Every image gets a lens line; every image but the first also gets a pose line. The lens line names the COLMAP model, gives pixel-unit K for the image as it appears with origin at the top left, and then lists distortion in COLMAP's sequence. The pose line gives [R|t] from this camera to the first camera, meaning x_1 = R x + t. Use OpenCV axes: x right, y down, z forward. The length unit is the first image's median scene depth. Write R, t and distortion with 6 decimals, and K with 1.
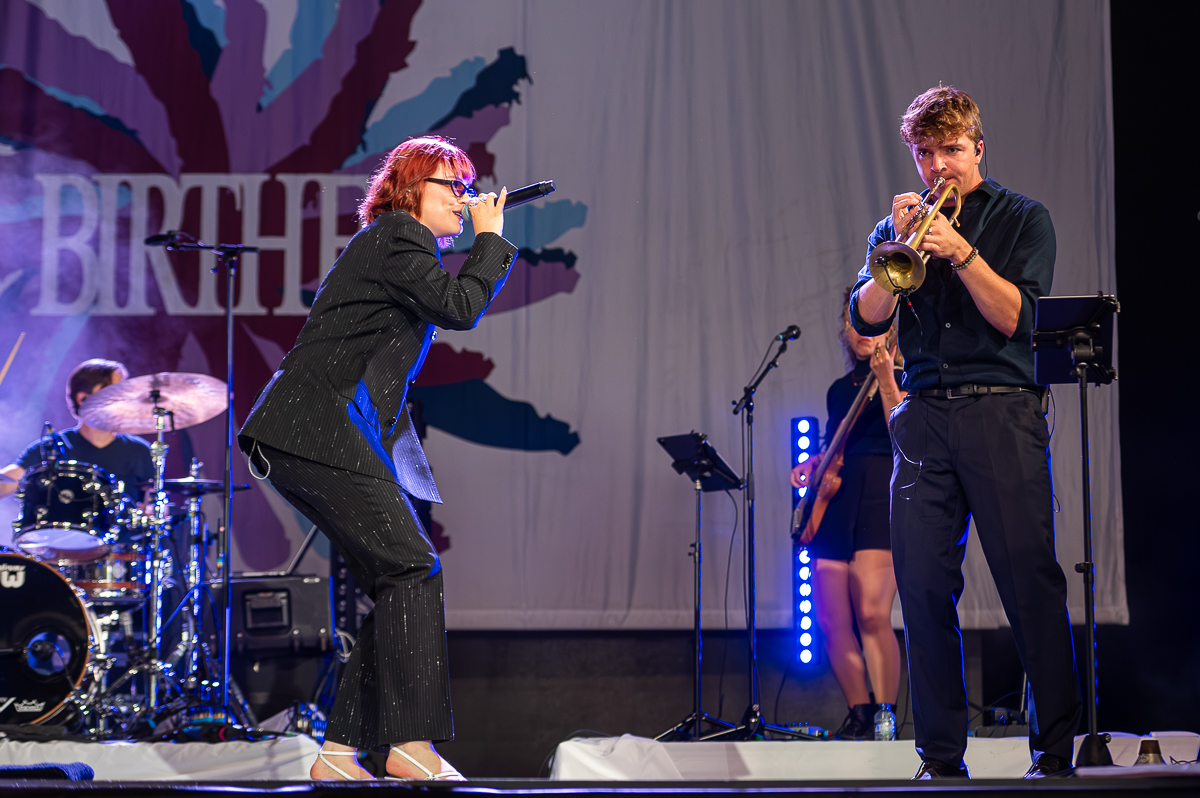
lens RADIAL K [[2832.4, 0, 607.1], [0, 2832.4, 401.7], [0, 0, 1]] dist [-0.069691, 0.000000]
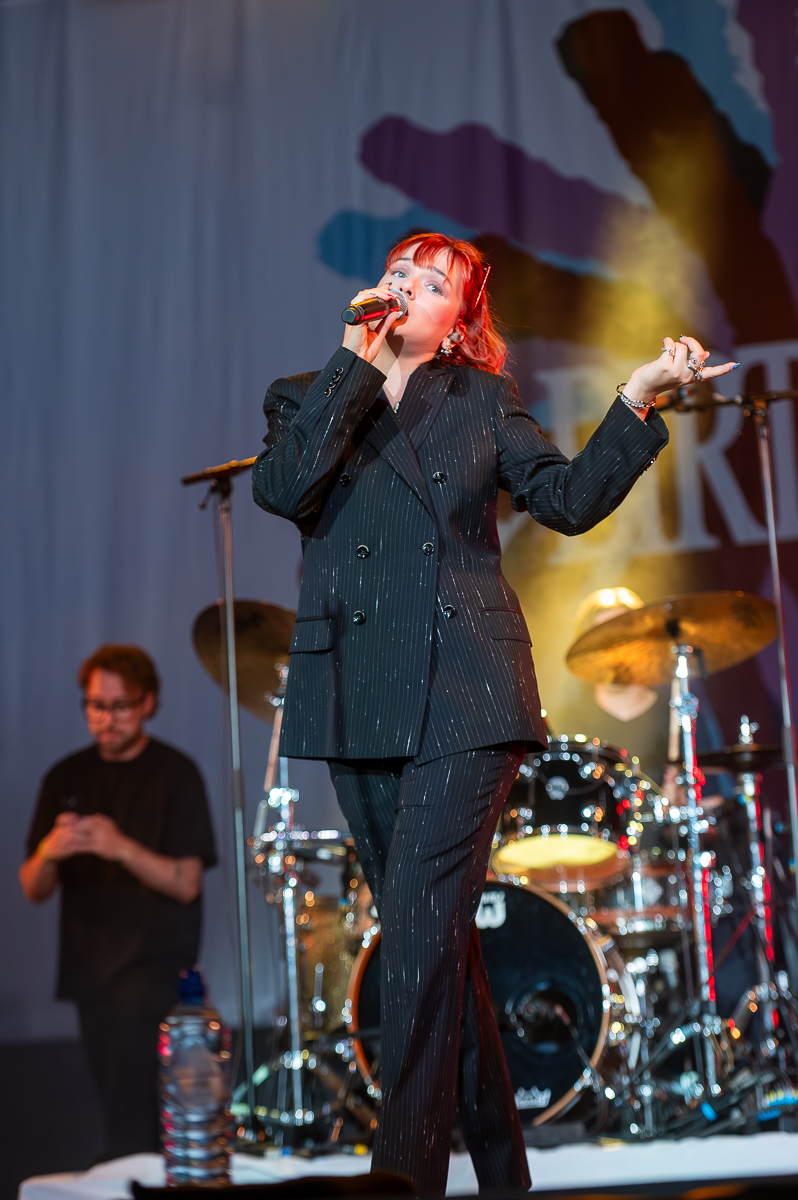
lens RADIAL K [[3604.1, 0, 396.2], [0, 3604.1, 601.9], [0, 0, 1]] dist [-0.017149, 0.000000]
pose [[0.957562, -0.106786, -0.267716, 0.009214], [0.099236, 0.994193, -0.041617, 0.020714], [0.270606, 0.013284, 0.962599, 0.146596]]
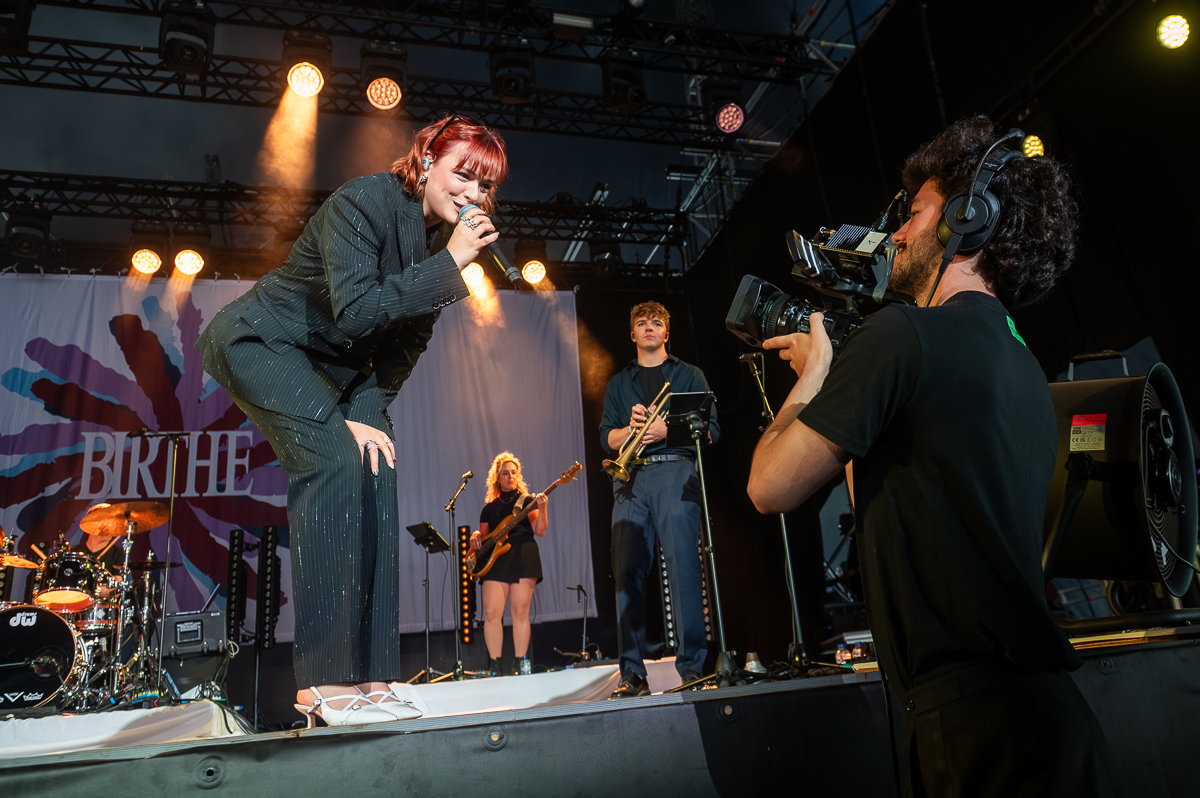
lens RADIAL K [[992.6, 0, 660.4], [0, 992.6, 338.0], [0, 0, 1]] dist [-0.009254, 0.000885]
pose [[0.952909, 0.014811, 0.302896, -0.024813], [0.048999, 0.978163, -0.201980, 0.032722], [-0.299273, 0.207310, 0.931374, 0.265214]]
